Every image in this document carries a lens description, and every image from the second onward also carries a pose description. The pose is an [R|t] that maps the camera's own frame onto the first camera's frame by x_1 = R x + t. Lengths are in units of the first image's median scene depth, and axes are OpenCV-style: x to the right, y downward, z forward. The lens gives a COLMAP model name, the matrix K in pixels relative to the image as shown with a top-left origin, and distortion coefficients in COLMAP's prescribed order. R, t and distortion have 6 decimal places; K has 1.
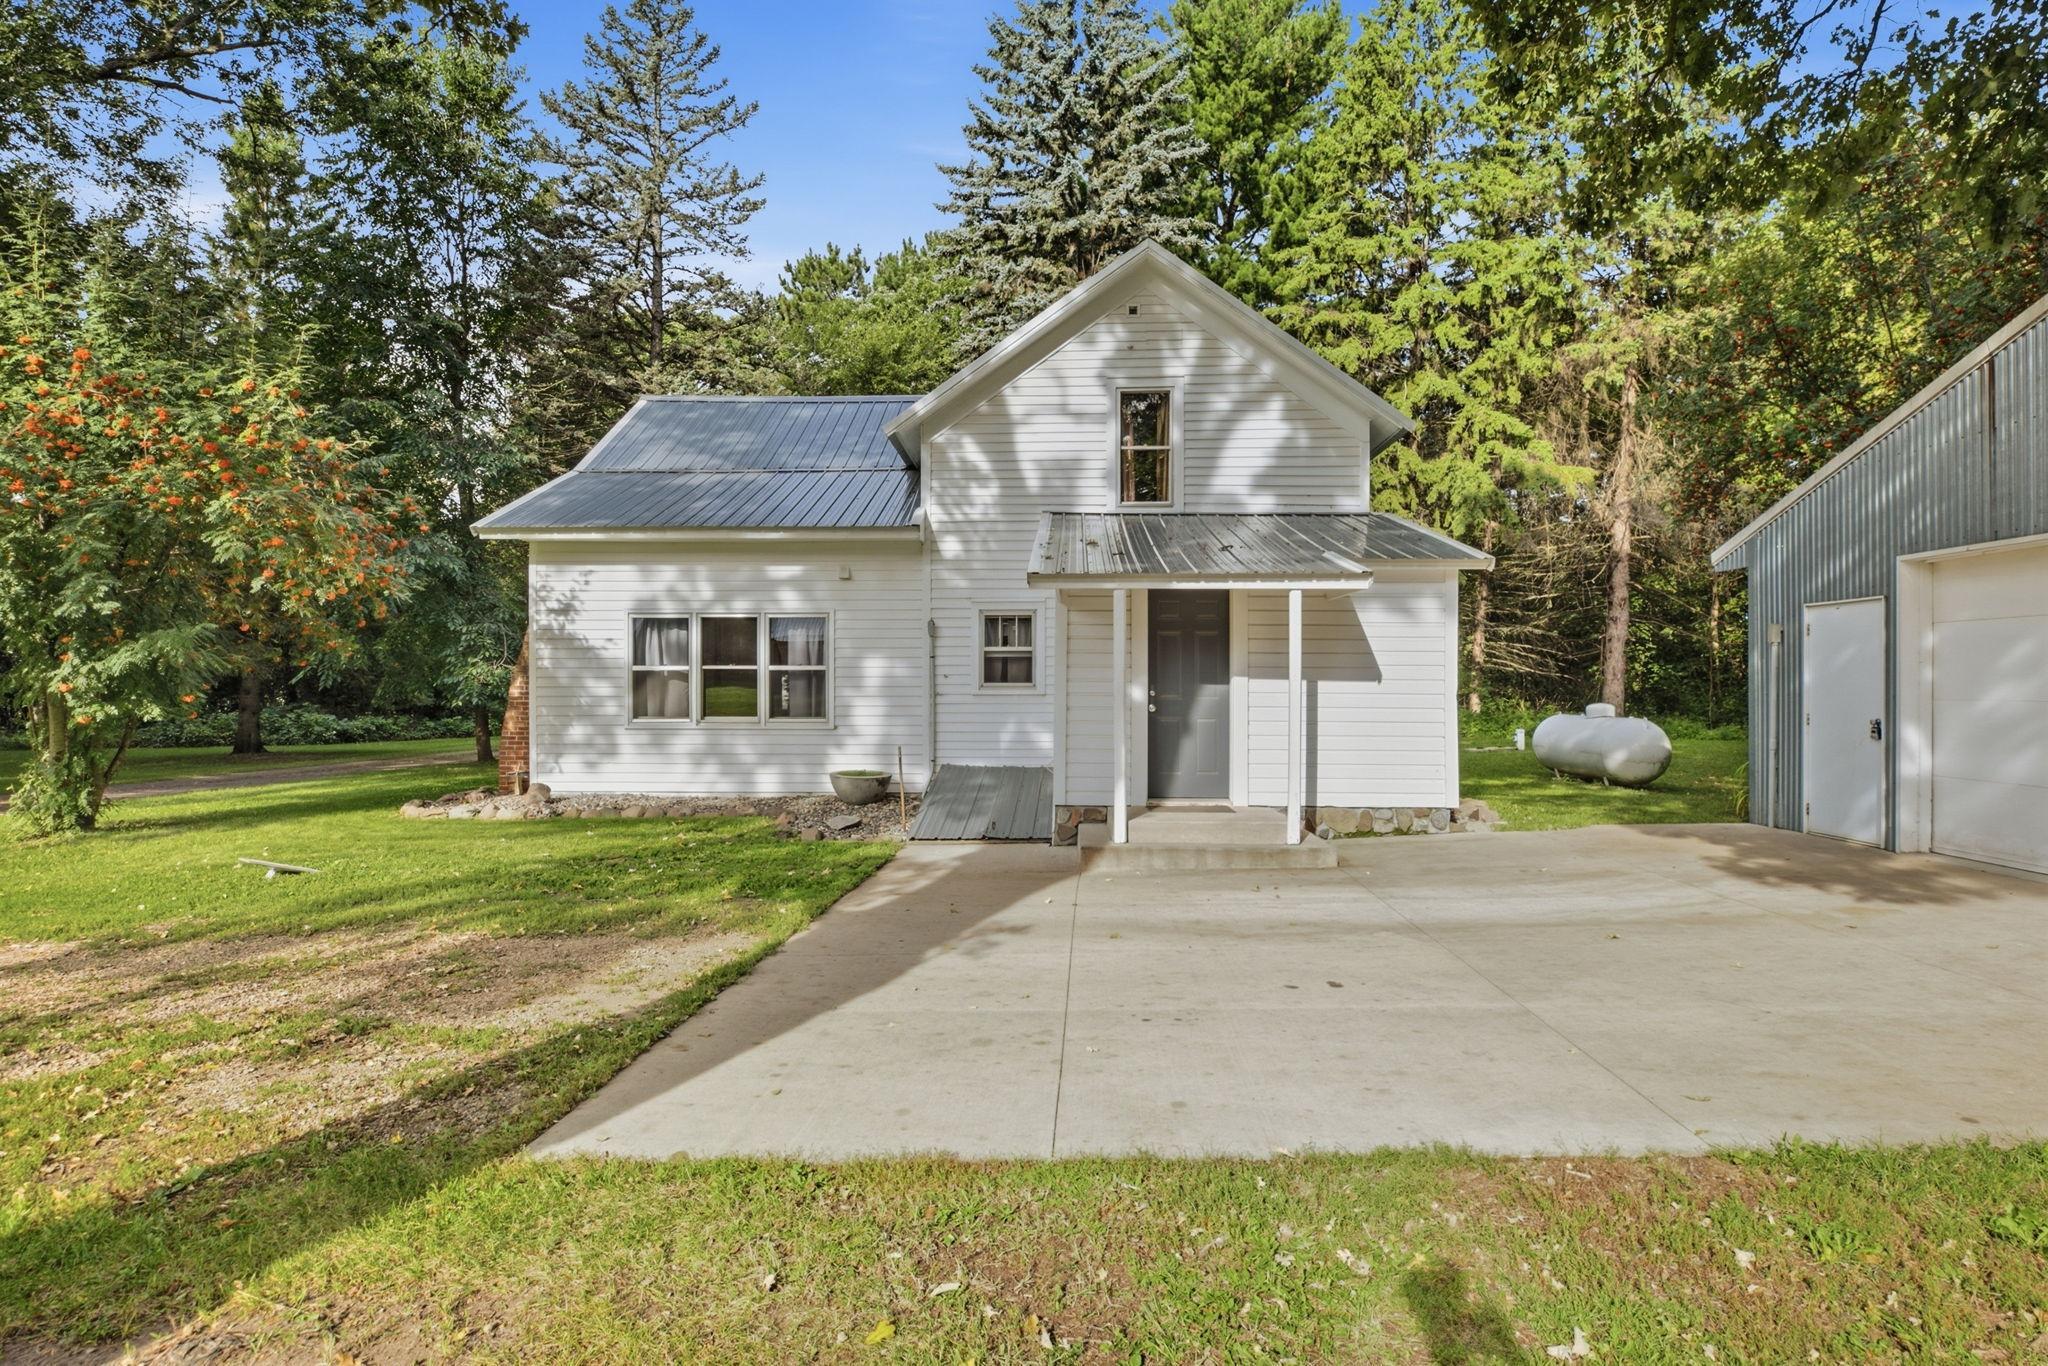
lens RADIAL K [[1229.2, 0, 1024.0], [0, 1229.2, 683.0], [0, 0, 1]] dist [-0.005001, -0.000434]
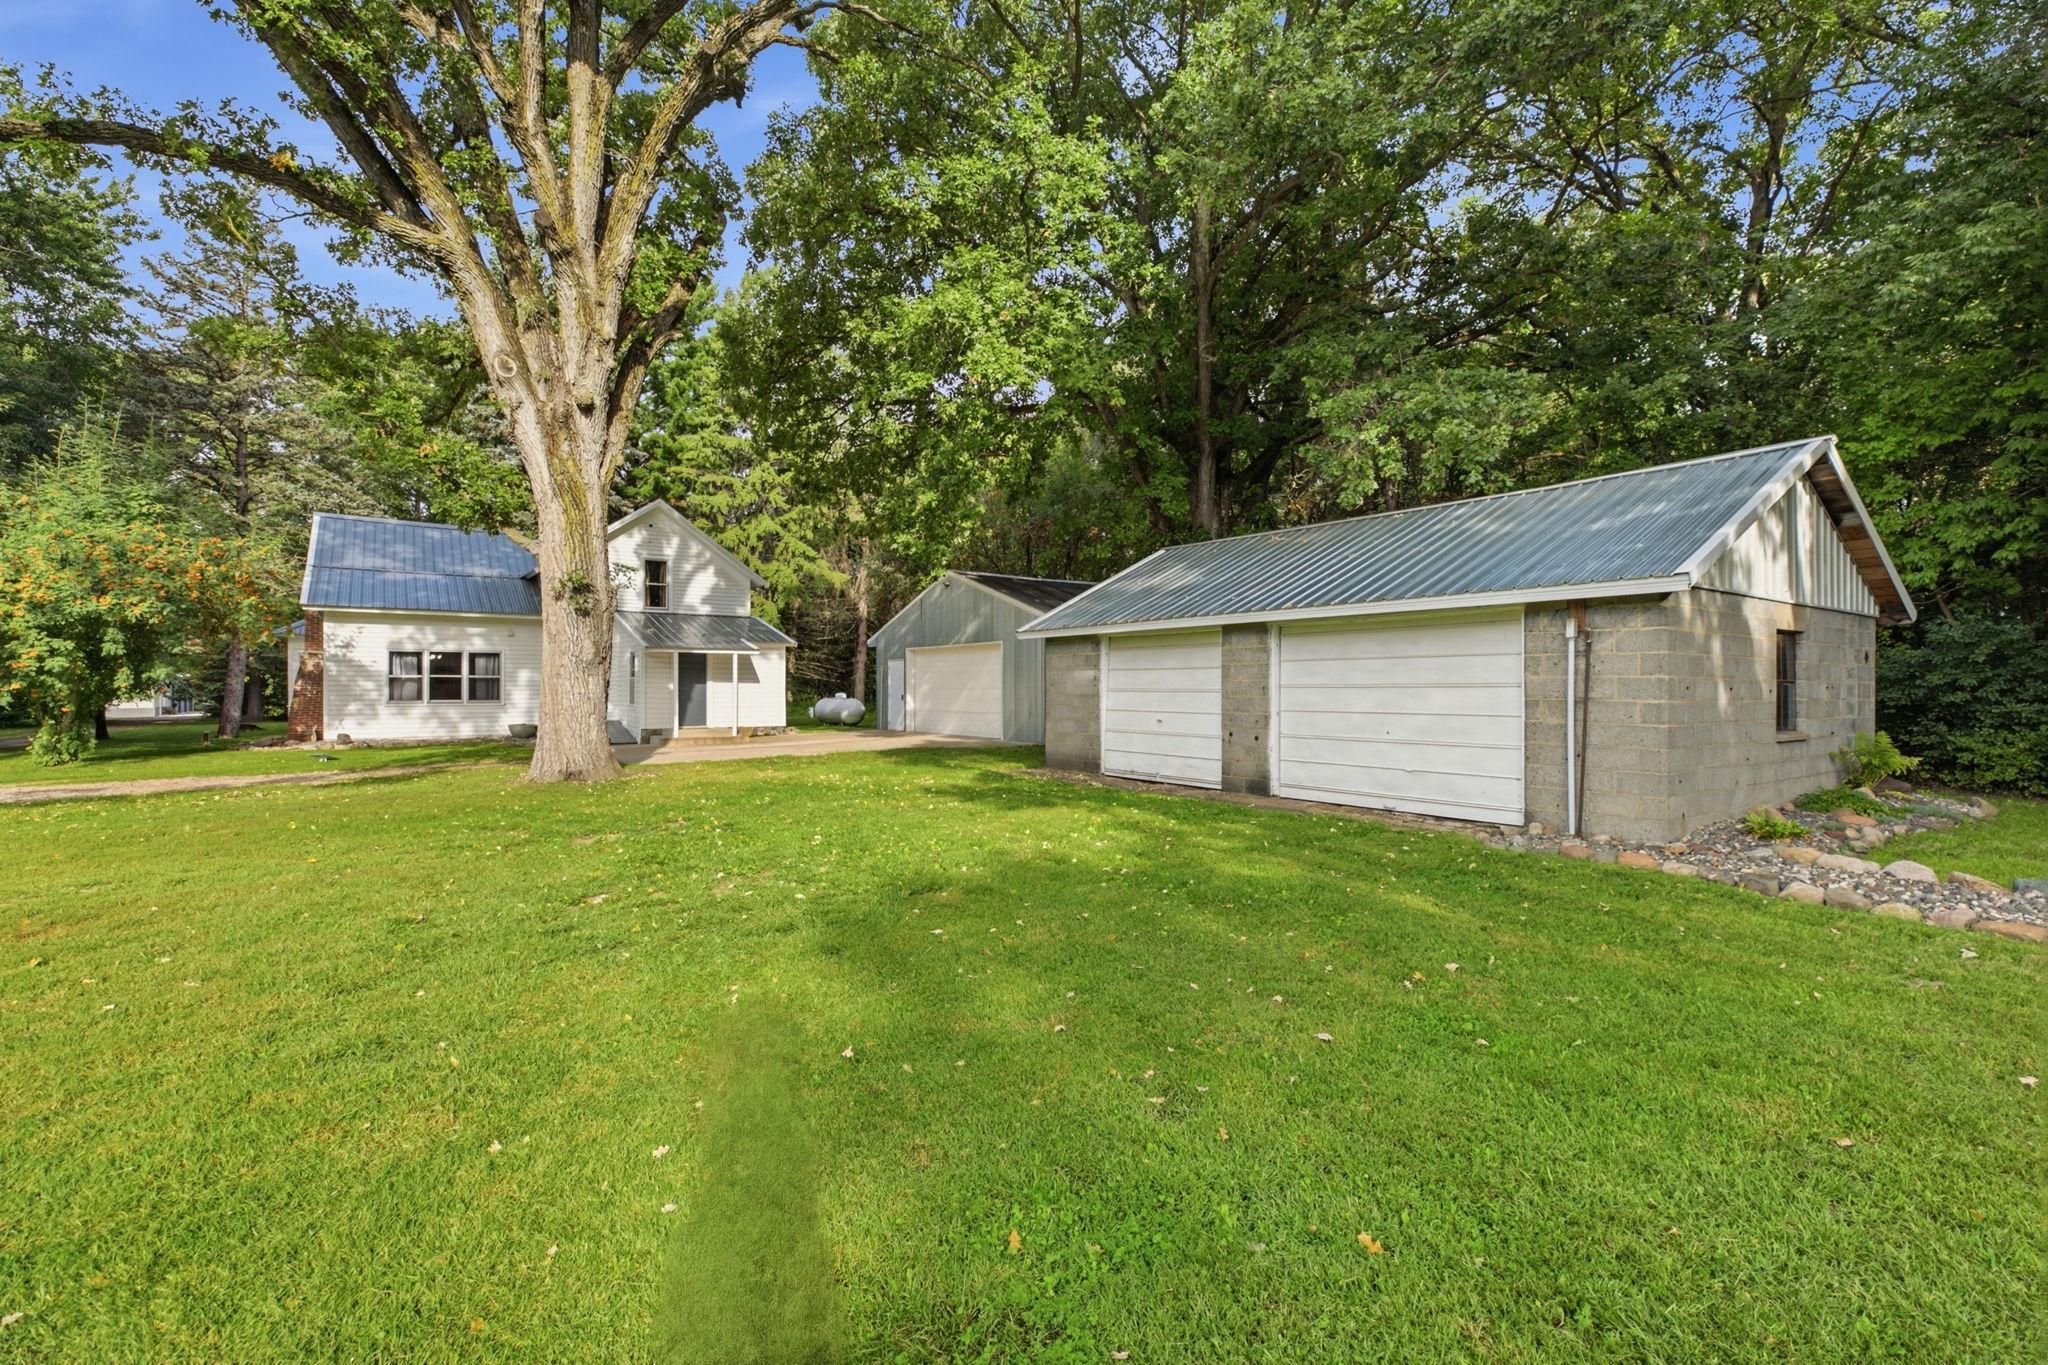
lens RADIAL K [[975.0, 0, 1024.0], [0, 975.0, 682.5], [0, 0, 1]] dist [-0.004758, -0.000468]
pose [[0.831457, 0.001982, 0.555586, -0.341616], [-0.000675, 0.999997, -0.002557, 0.002522], [-0.555589, 0.001751, 0.831455, -0.921777]]
